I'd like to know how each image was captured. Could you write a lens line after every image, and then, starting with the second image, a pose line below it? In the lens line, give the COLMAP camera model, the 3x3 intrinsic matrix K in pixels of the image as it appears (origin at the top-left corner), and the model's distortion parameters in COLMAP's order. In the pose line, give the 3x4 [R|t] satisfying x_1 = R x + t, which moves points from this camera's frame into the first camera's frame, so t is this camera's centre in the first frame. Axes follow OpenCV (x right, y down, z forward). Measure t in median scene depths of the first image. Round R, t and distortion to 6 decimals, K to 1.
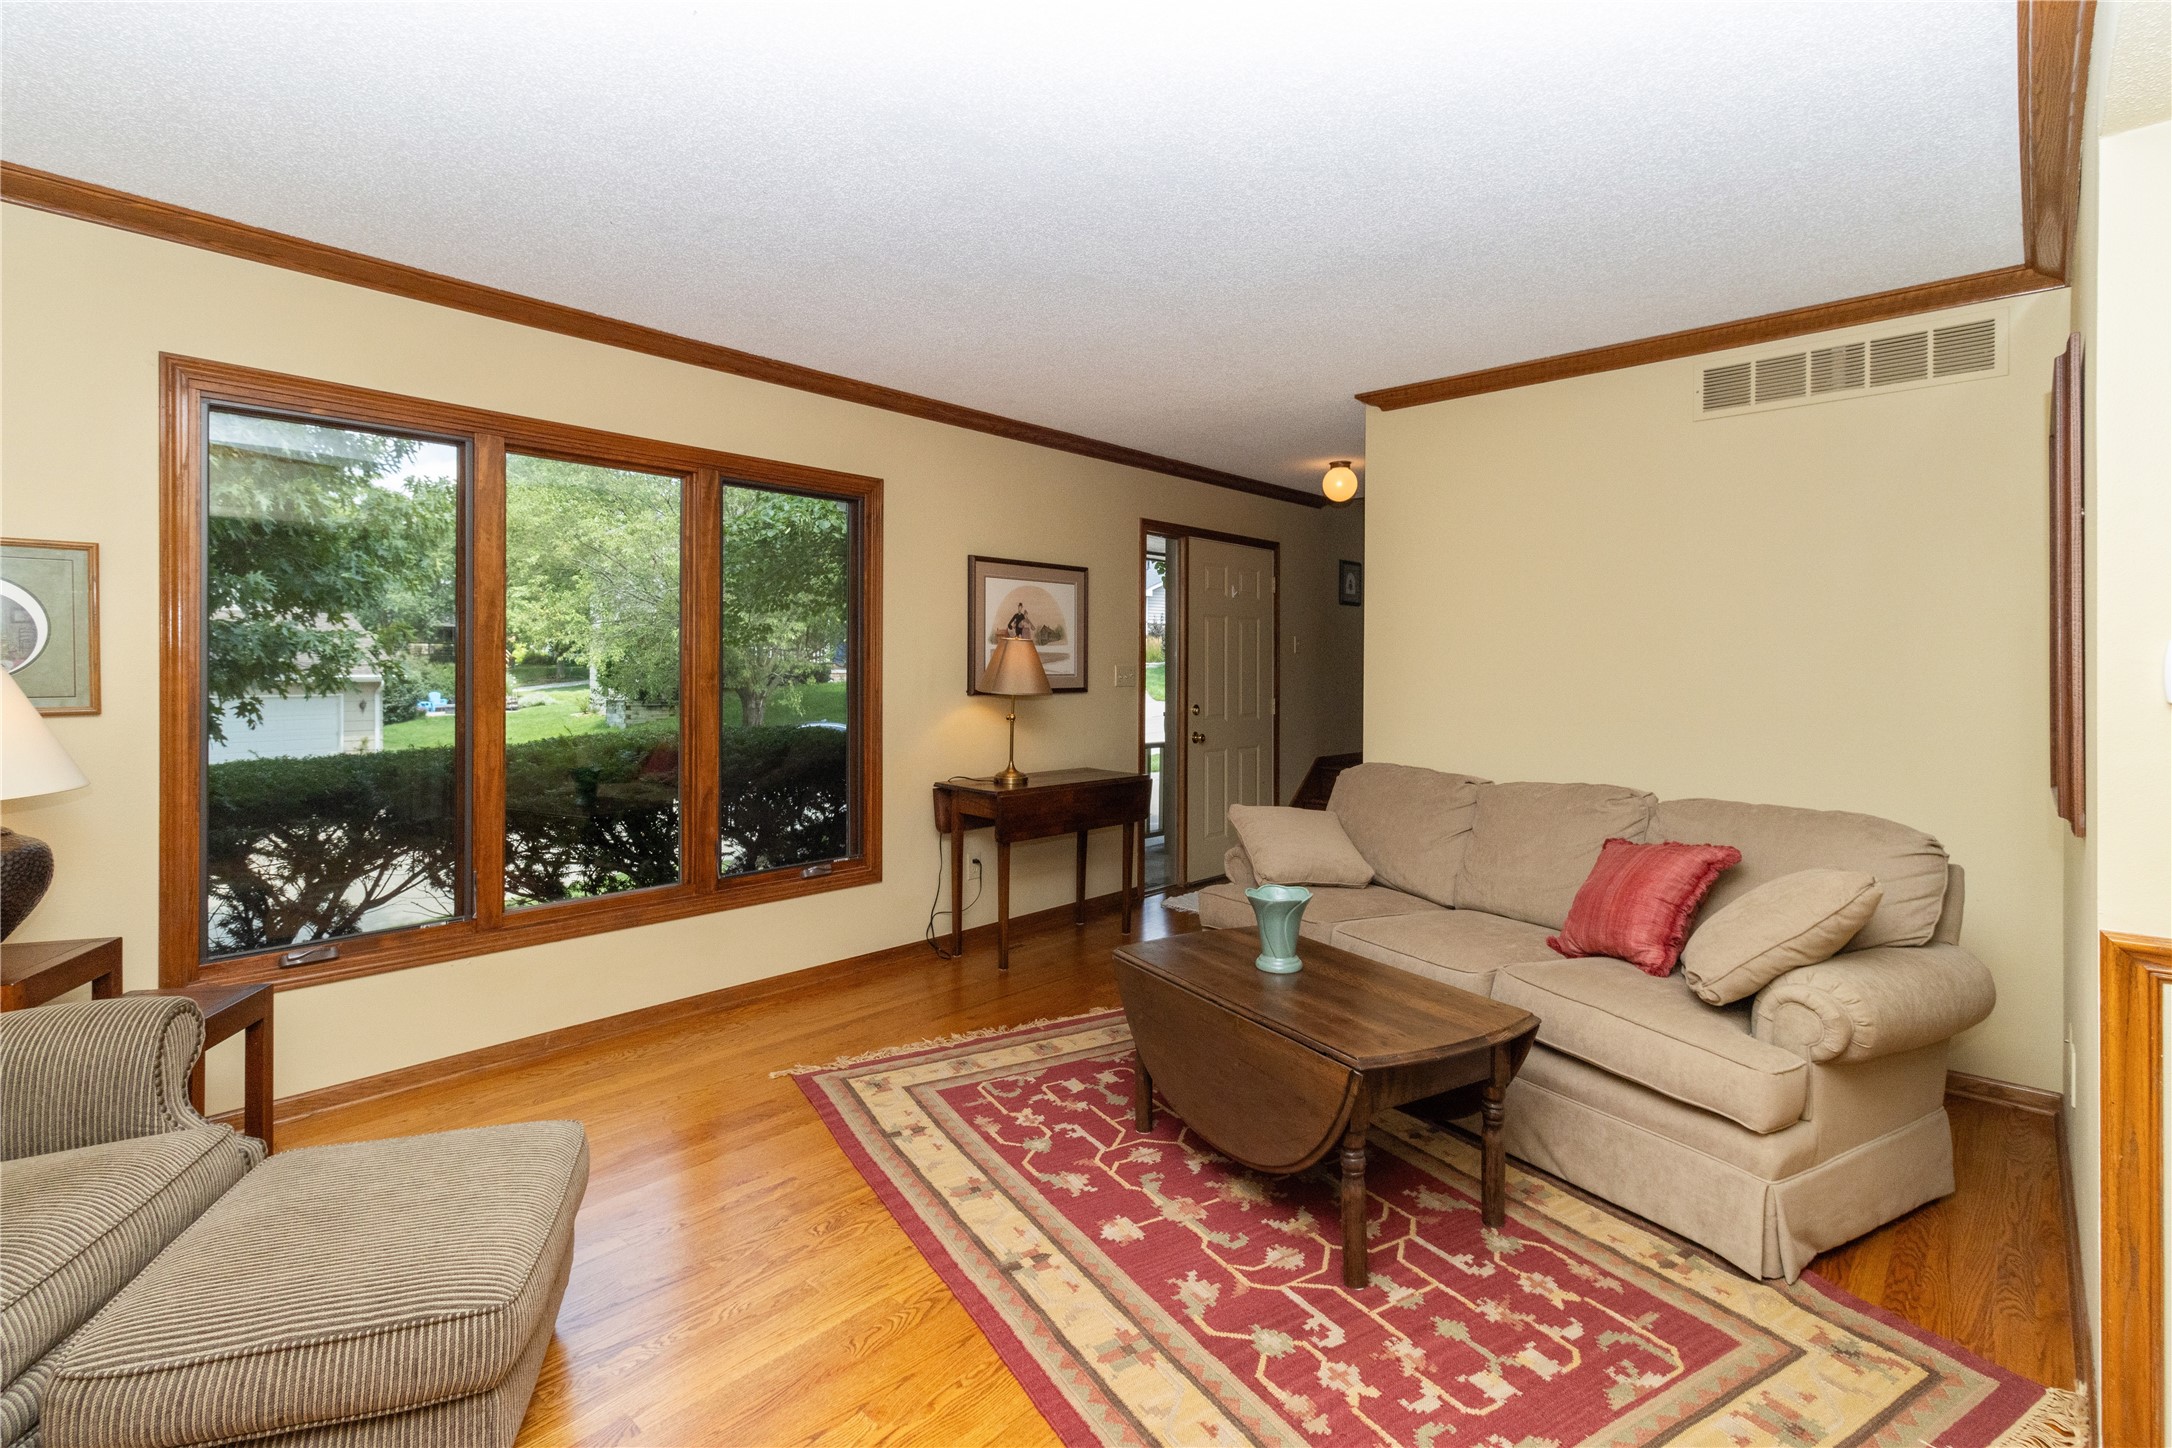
lens RADIAL K [[1021.7, 0, 1092.6], [0, 1021.7, 669.9], [0, 0, 1]] dist [-0.000267, -0.000673]
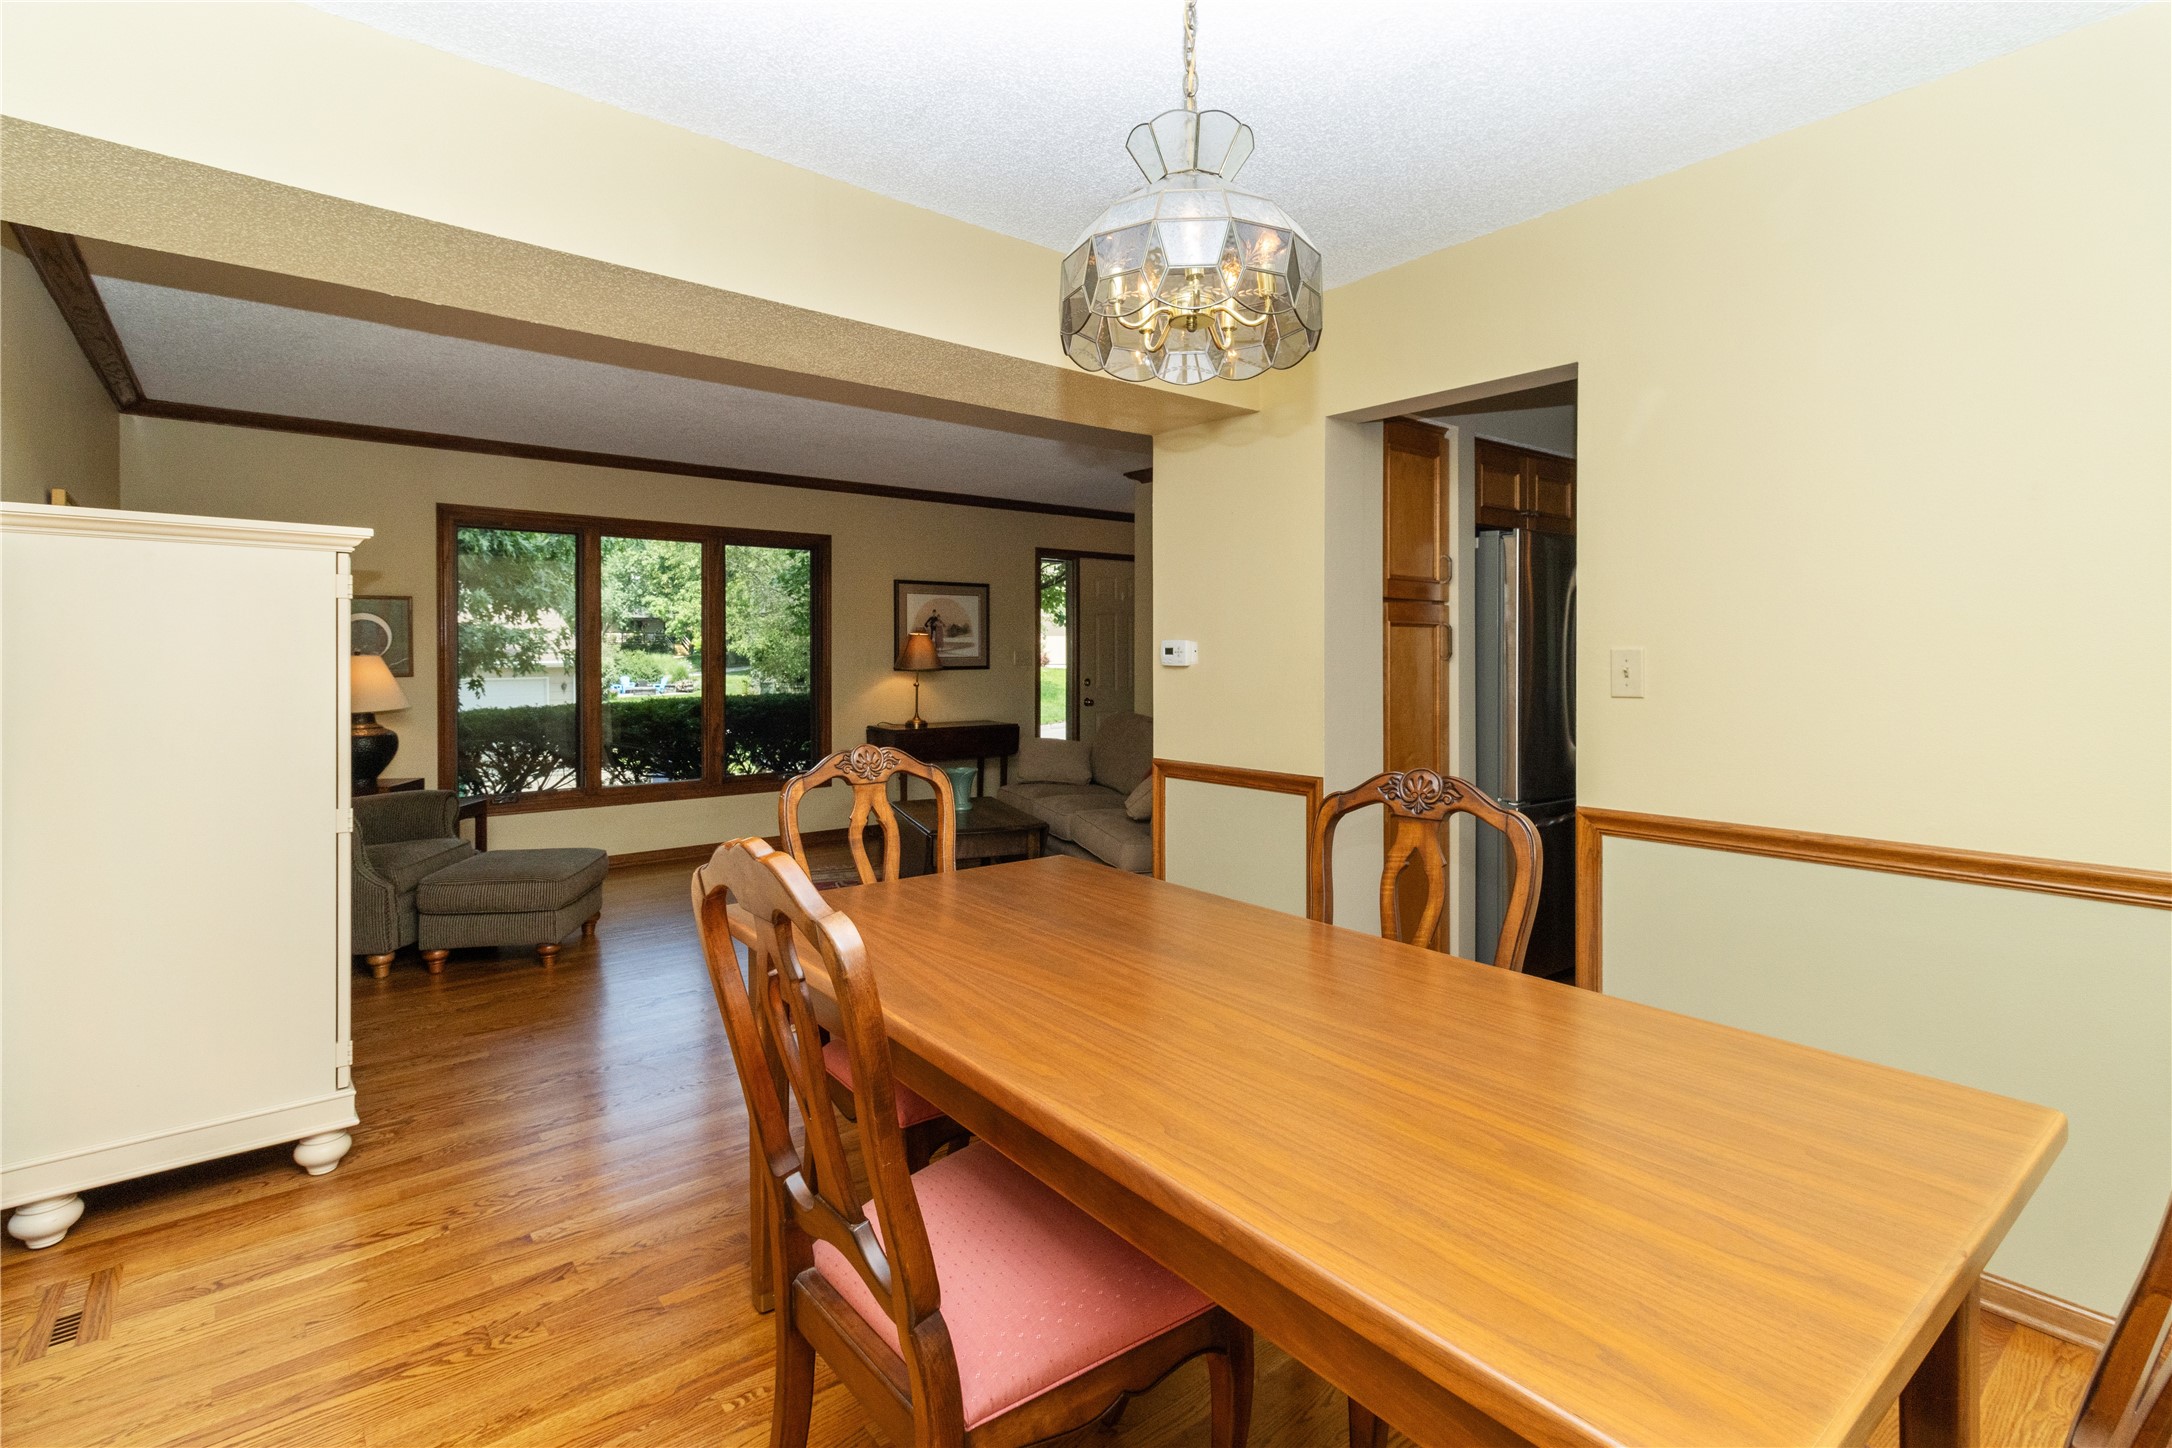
lens RADIAL K [[1021.7, 0, 1092.6], [0, 1021.7, 669.9], [0, 0, 1]] dist [-0.000267, -0.000673]
pose [[0.989038, -0.002462, -0.147640, 0.369596], [0.004639, 0.999886, 0.014401, 0.002858], [0.147587, -0.014928, 0.988936, -0.445068]]
